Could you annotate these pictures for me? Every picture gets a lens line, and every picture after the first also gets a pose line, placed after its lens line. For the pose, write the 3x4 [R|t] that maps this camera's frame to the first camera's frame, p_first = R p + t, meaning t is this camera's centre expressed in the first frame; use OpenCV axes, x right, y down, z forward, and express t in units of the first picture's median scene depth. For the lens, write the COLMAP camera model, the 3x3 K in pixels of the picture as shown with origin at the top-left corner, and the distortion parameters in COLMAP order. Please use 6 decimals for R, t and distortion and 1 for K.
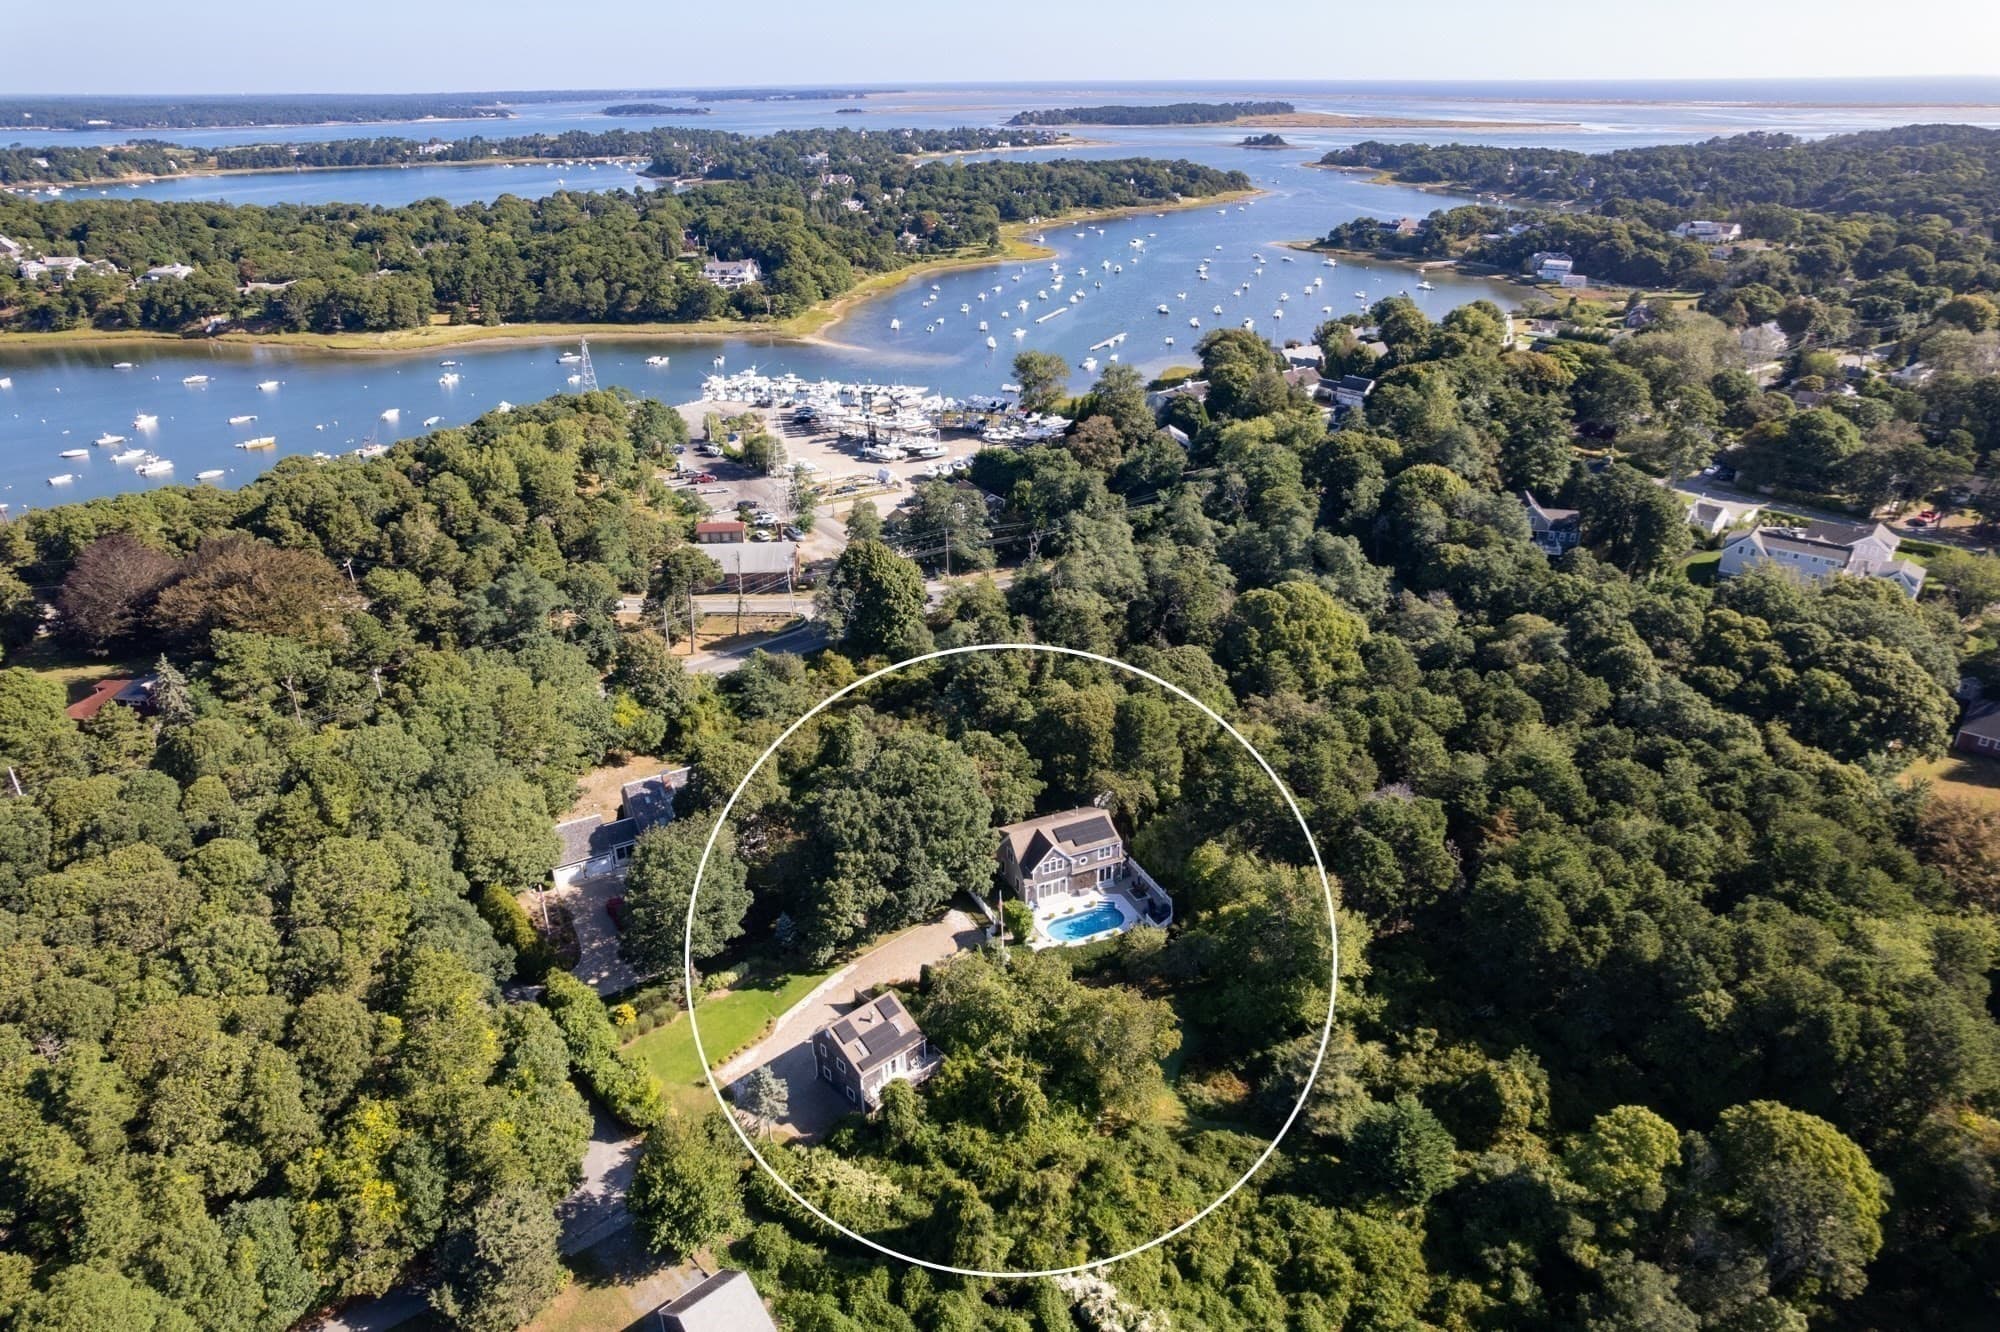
lens RADIAL K [[1260.1, 0, 1000.0], [0, 1260.1, 666.0], [0, 0, 1]] dist [-0.049074, 0.000497]
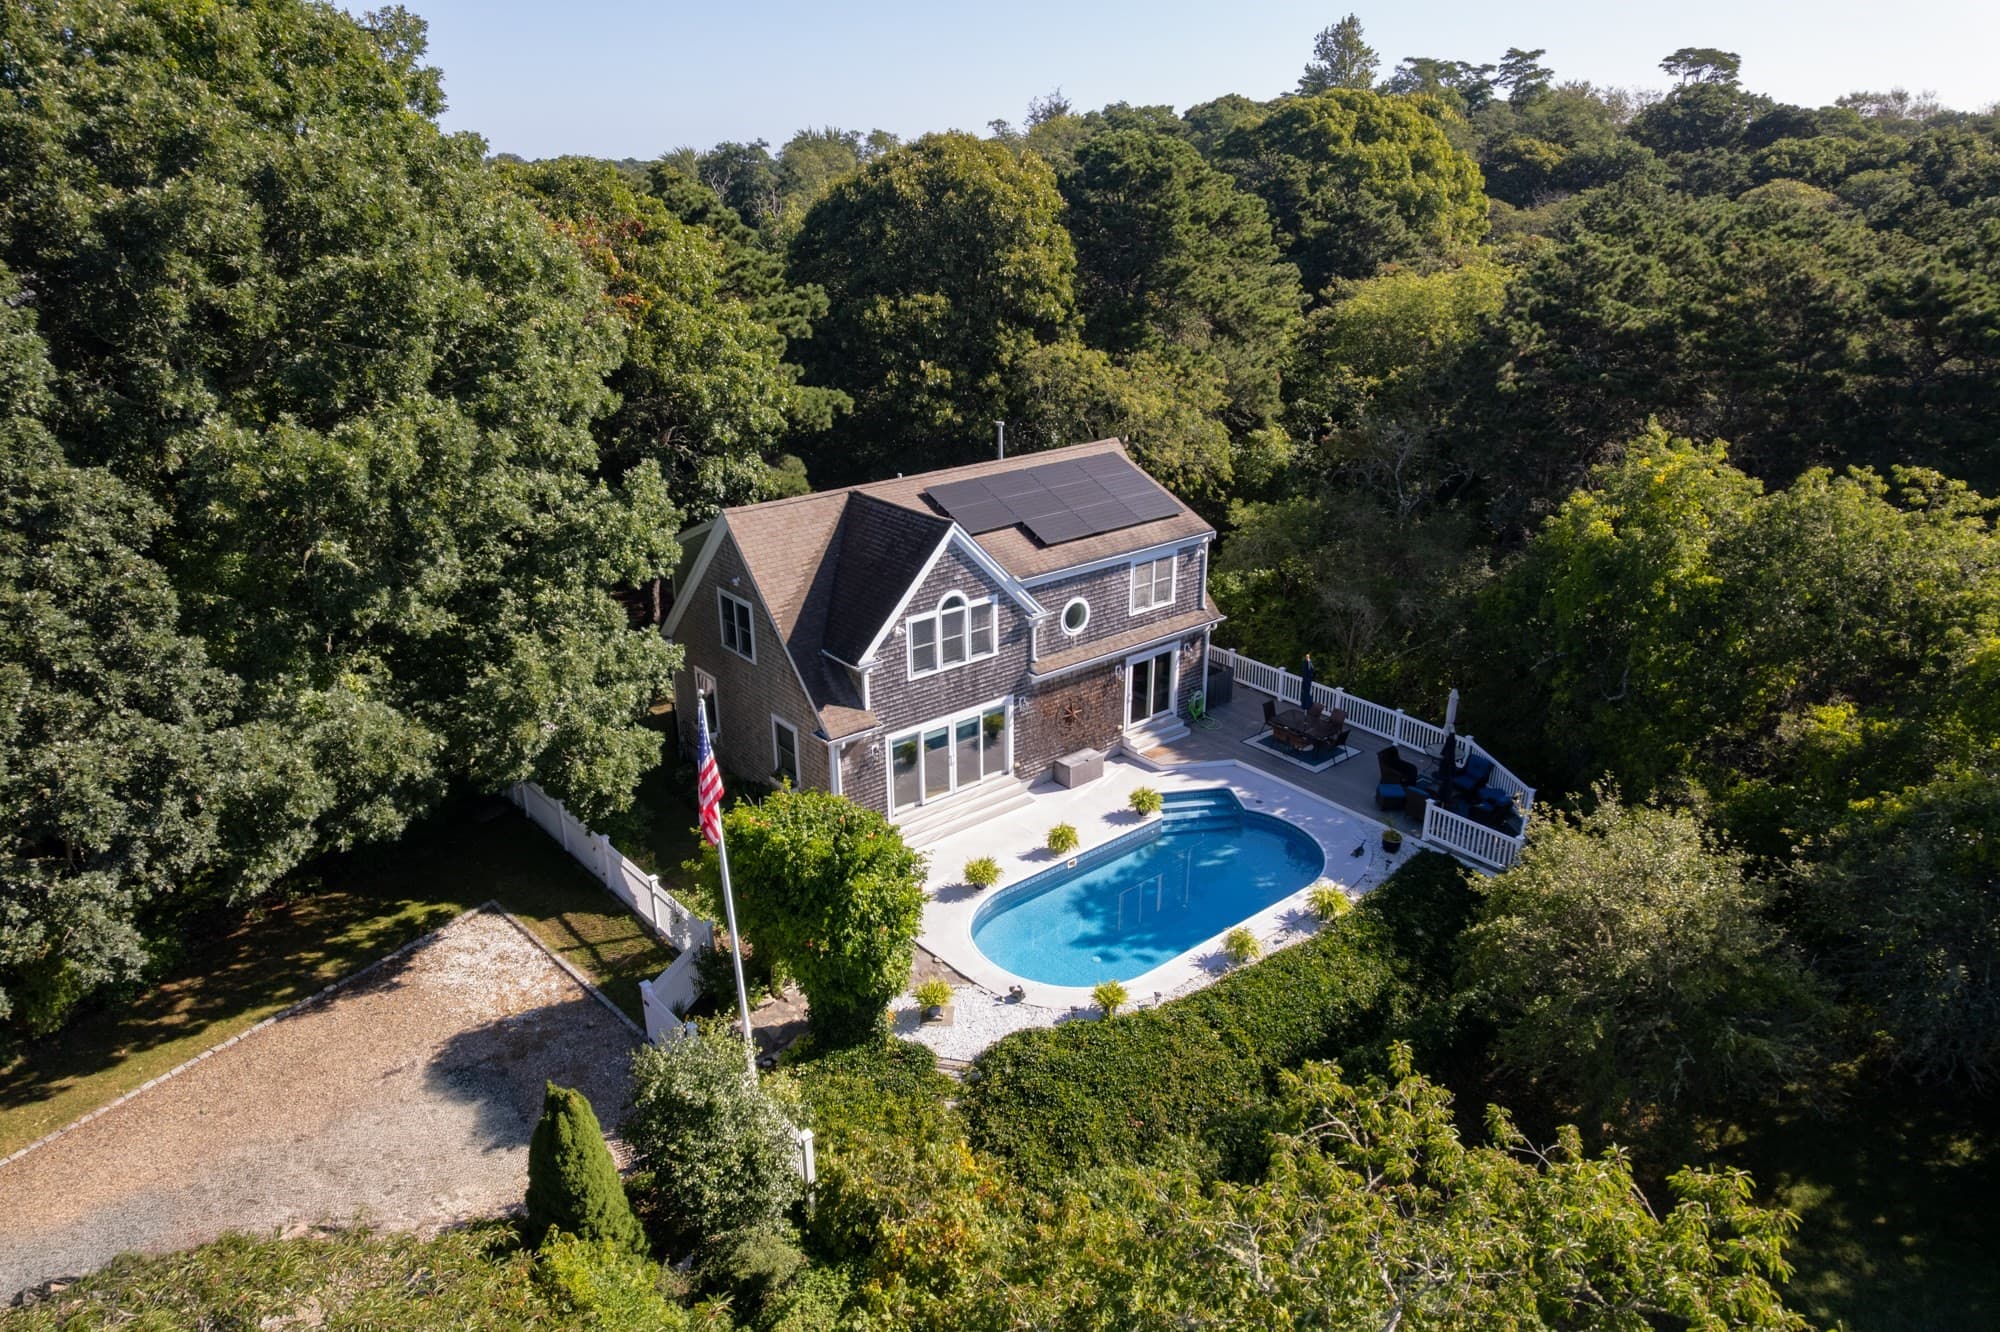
lens RADIAL K [[1278.8, 0, 1000.0], [0, 1278.8, 666.0], [0, 0, 1]] dist [-0.072728, 0.070823]
pose [[0.965622, -0.090700, 0.243613, -0.001823], [0.104985, 0.993396, -0.046284, 0.178730], [-0.237807, 0.070269, 0.968767, 0.816695]]
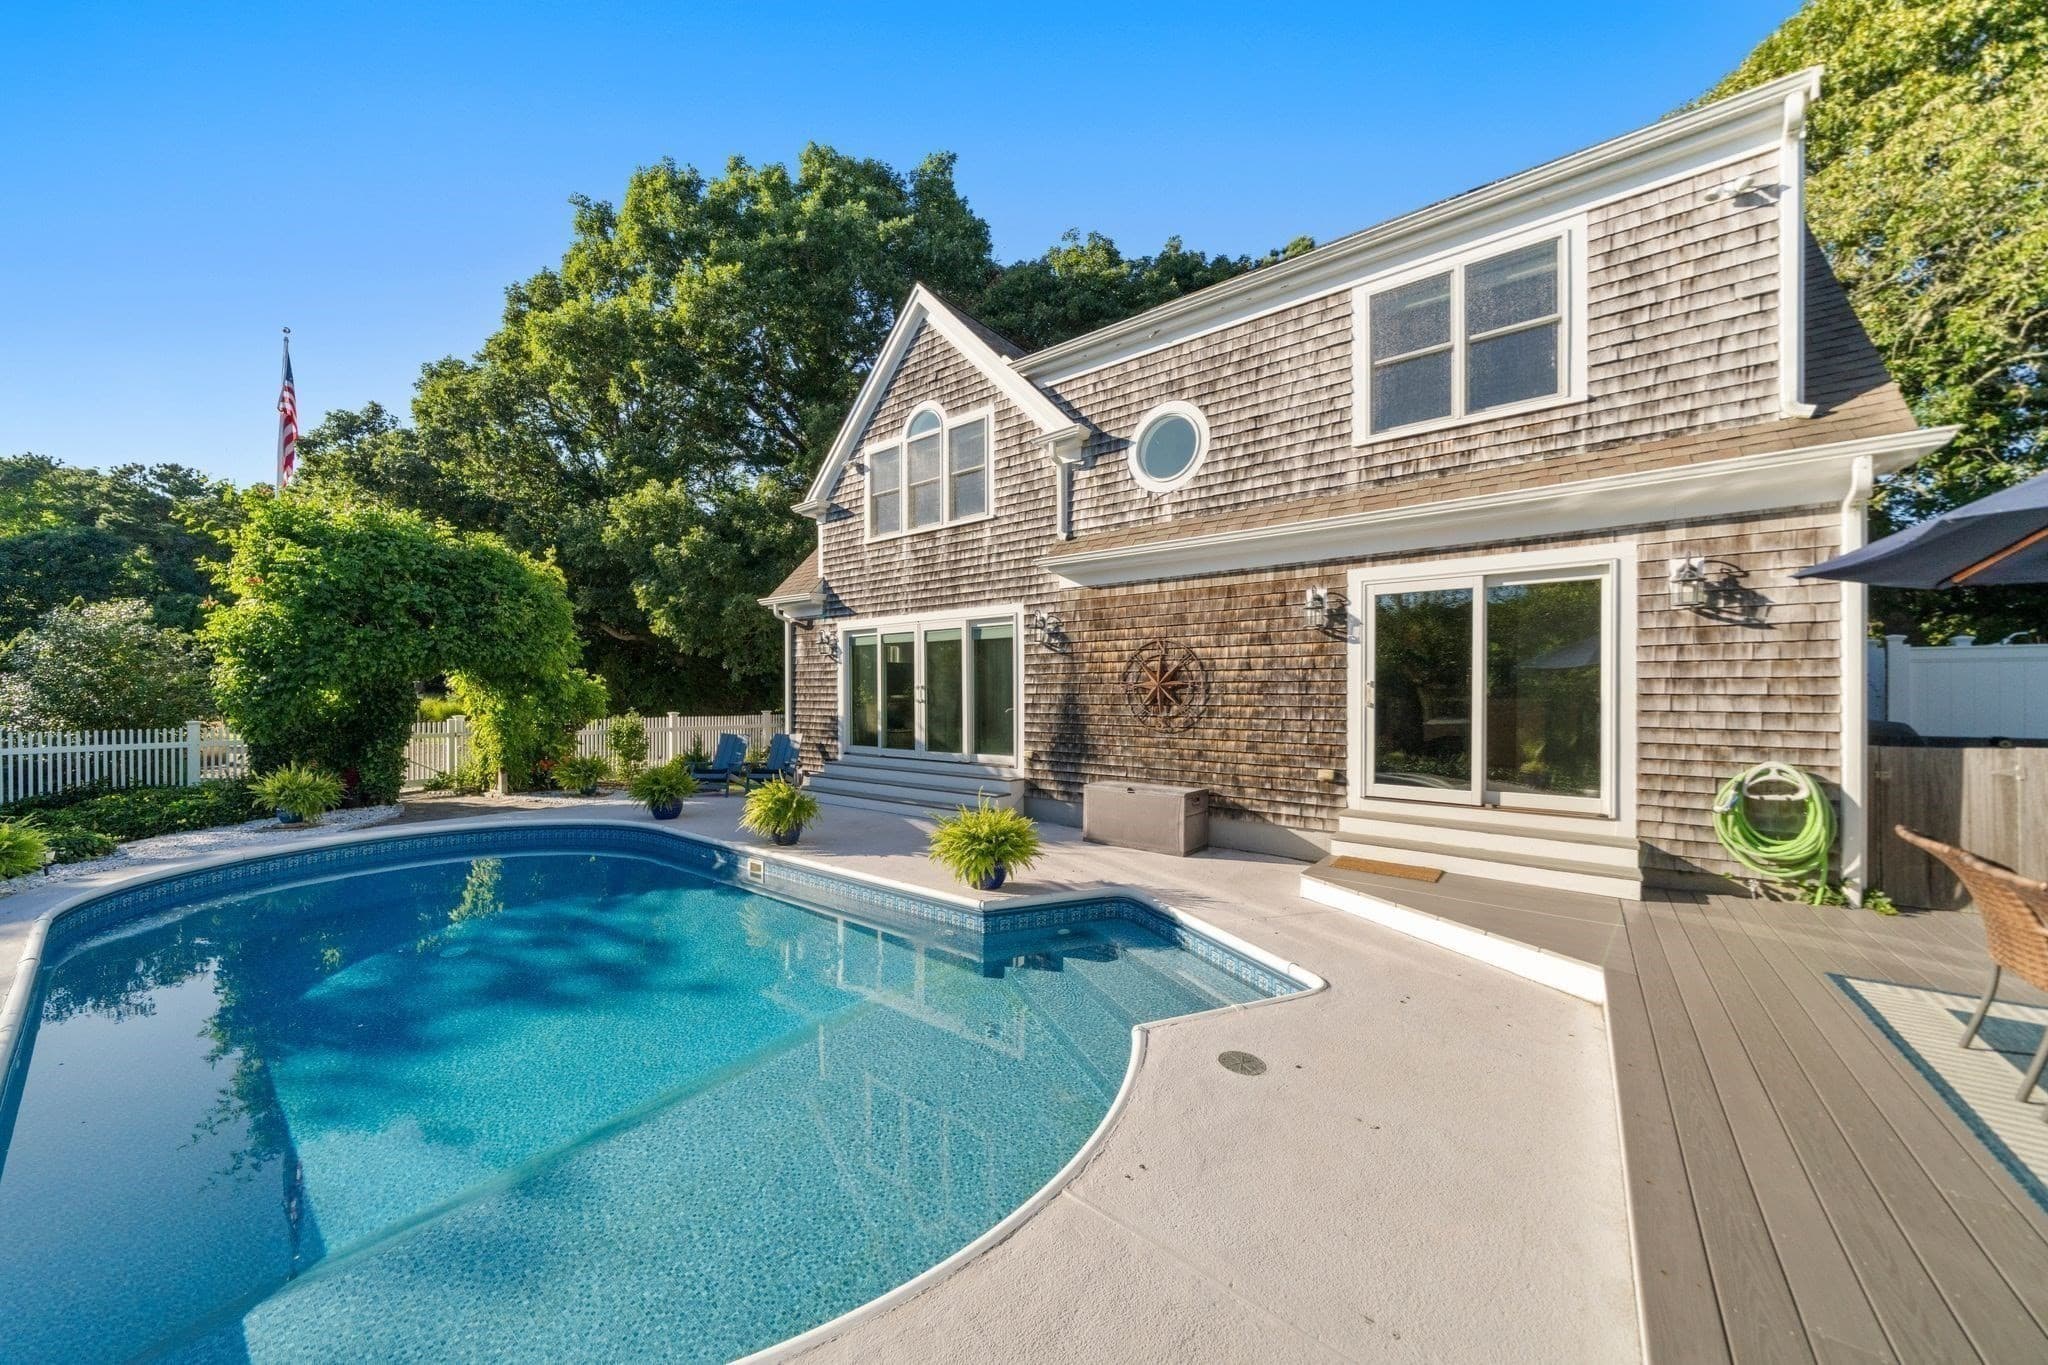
lens RADIAL K [[708.7, 0, 1024.0], [0, 708.7, 682.5], [0, 0, 1]] dist [0.000044, 0.000003]
pose [[0.455051, 0.001885, -0.890463, 0.113841], [-0.379604, 0.904991, -0.192072, 0.192353], [0.805499, 0.425426, 0.412533, 1.013277]]
